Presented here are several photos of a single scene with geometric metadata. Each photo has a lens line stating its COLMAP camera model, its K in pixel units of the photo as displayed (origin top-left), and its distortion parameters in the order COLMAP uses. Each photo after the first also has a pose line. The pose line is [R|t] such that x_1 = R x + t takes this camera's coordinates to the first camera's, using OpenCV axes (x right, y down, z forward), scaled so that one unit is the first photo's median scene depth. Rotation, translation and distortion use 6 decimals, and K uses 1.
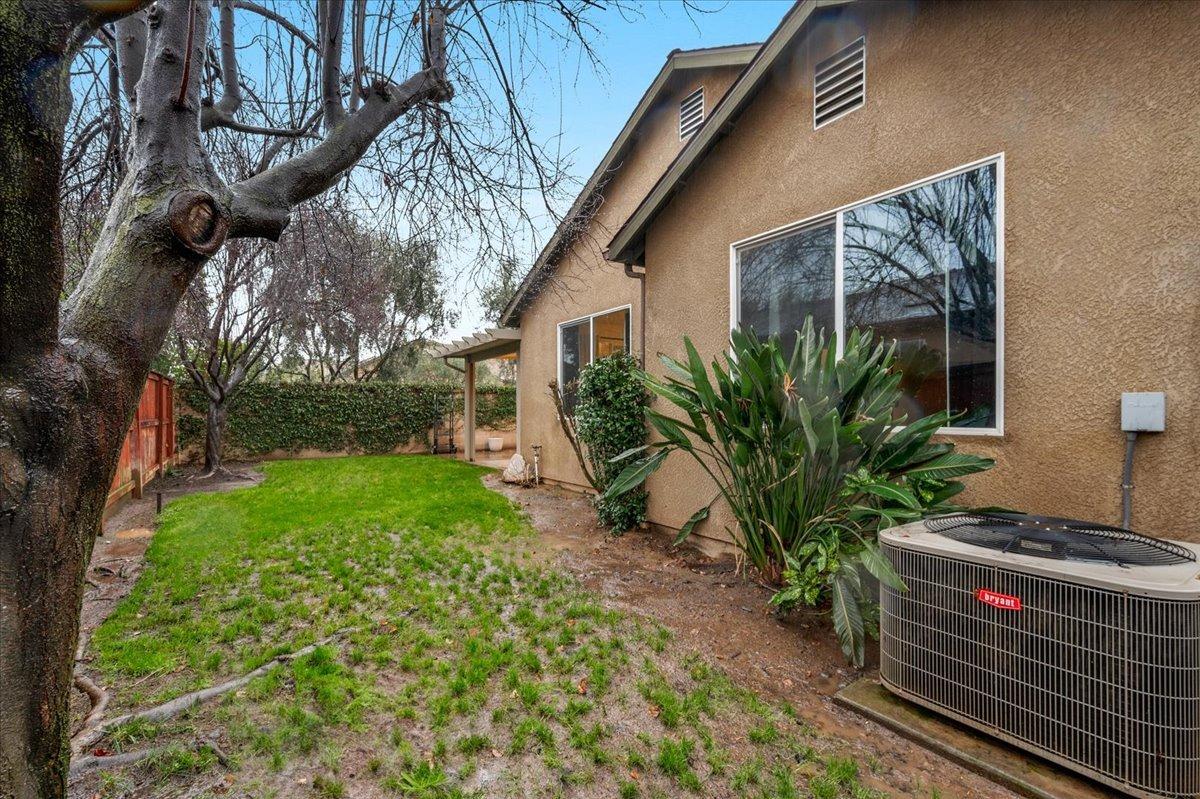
lens RADIAL K [[529.5, 0, 605.6], [0, 529.5, 411.3], [0, 0, 1]] dist [0.000509, 0.000159]
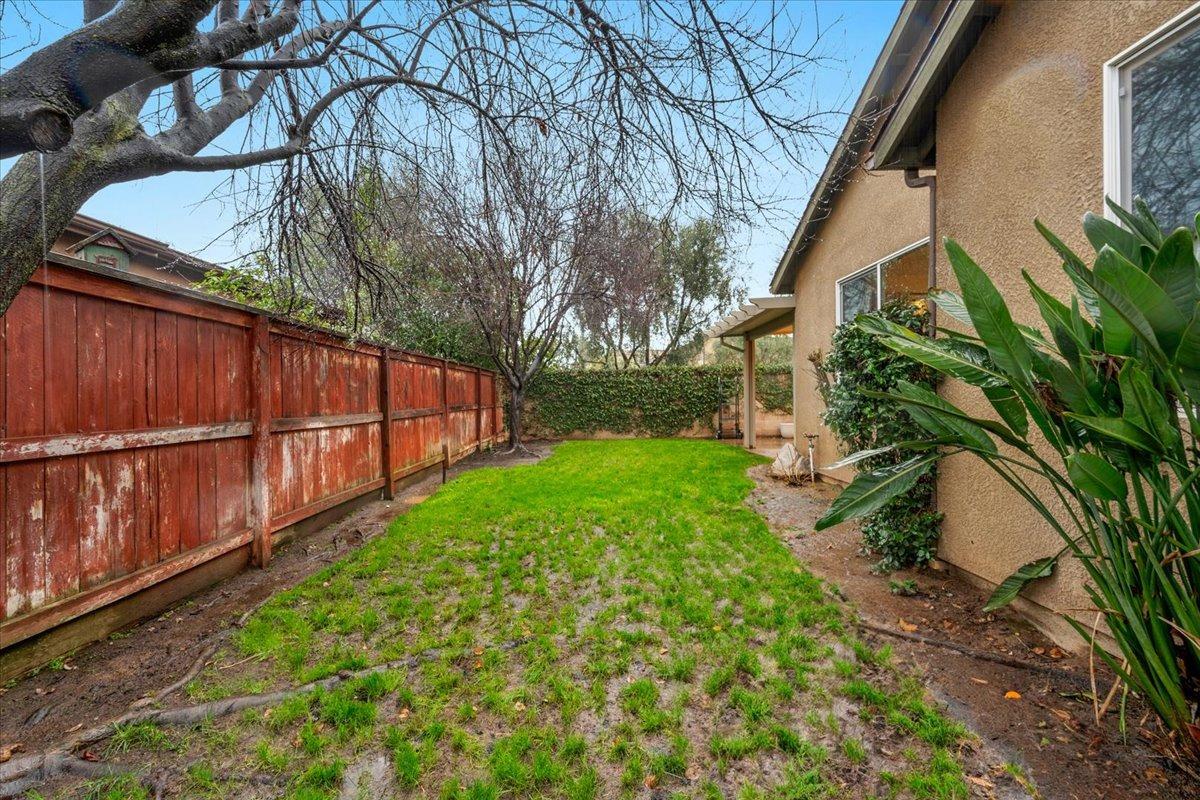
lens RADIAL K [[521.6, 0, 595.8], [0, 521.6, 403.2], [0, 0, 1]] dist [-0.001780, 0.000963]
pose [[0.814761, -0.004575, -0.579778, 0.098644], [0.013772, 0.999839, 0.011463, 0.004268], [0.579633, -0.017325, 0.814694, 0.228268]]
